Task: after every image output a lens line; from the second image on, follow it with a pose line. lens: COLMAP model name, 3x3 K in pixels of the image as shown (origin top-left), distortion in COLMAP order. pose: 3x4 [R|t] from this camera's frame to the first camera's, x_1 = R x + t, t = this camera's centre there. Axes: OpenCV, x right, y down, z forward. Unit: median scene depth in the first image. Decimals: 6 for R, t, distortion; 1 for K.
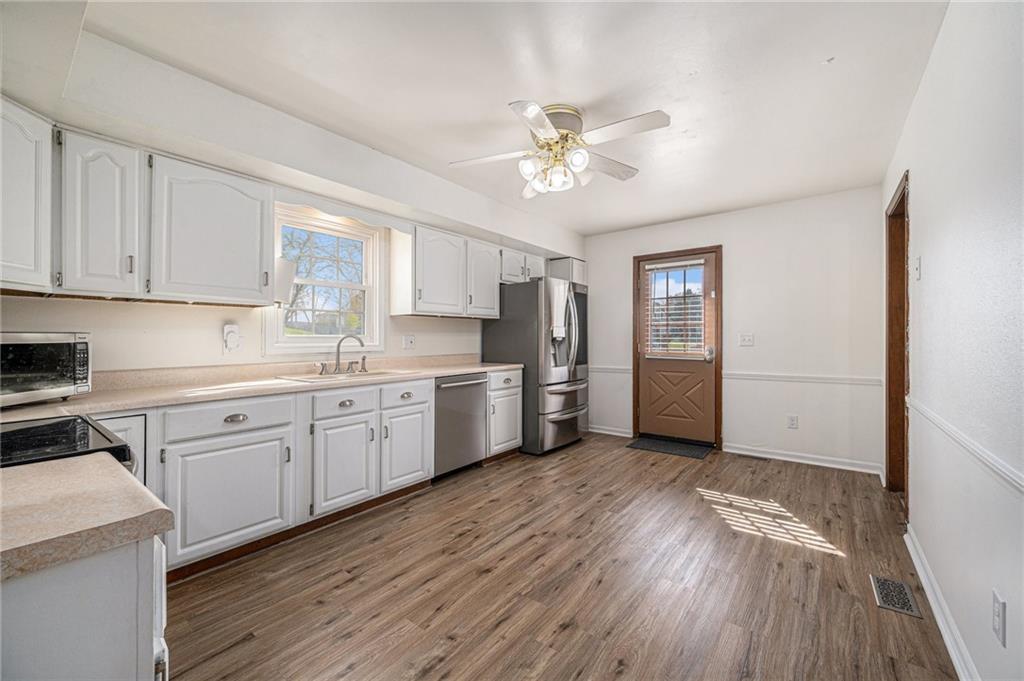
lens RADIAL K [[407.1, 0, 514.0], [0, 407.1, 339.9], [0, 0, 1]] dist [0.006233, -0.001006]
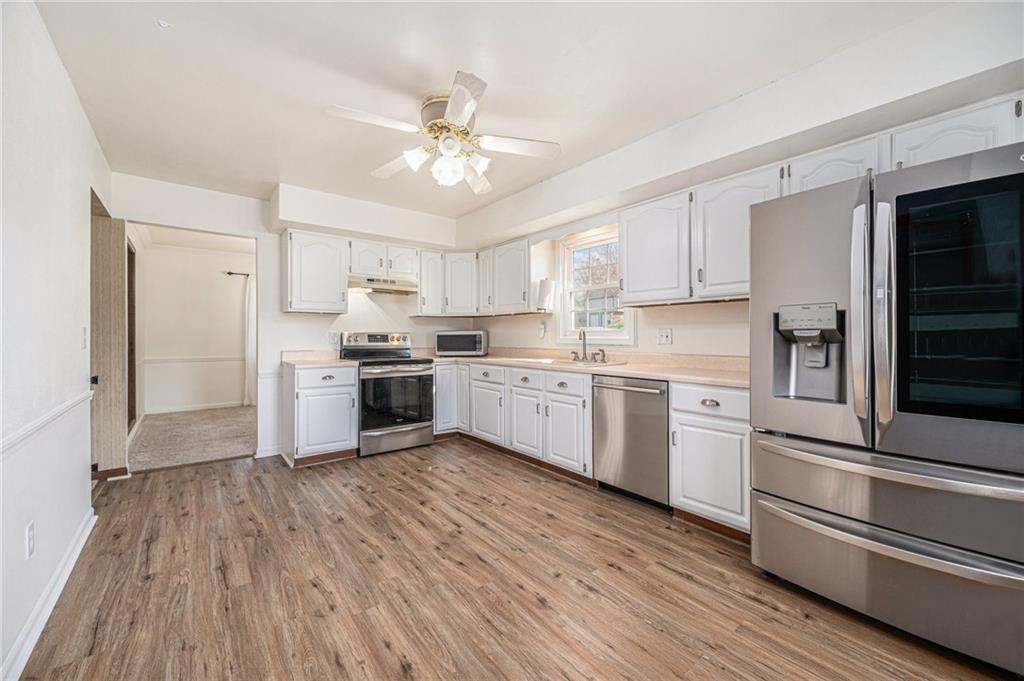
lens RADIAL K [[407.1, 0, 514.6], [0, 407.1, 333.1], [0, 0, 1]] dist [0.006233, -0.001006]
pose [[-0.237814, 0.004334, -0.971301, 0.879738], [0.002645, 0.999989, 0.003814, -0.007802], [0.971307, -0.001662, -0.237823, 1.203553]]
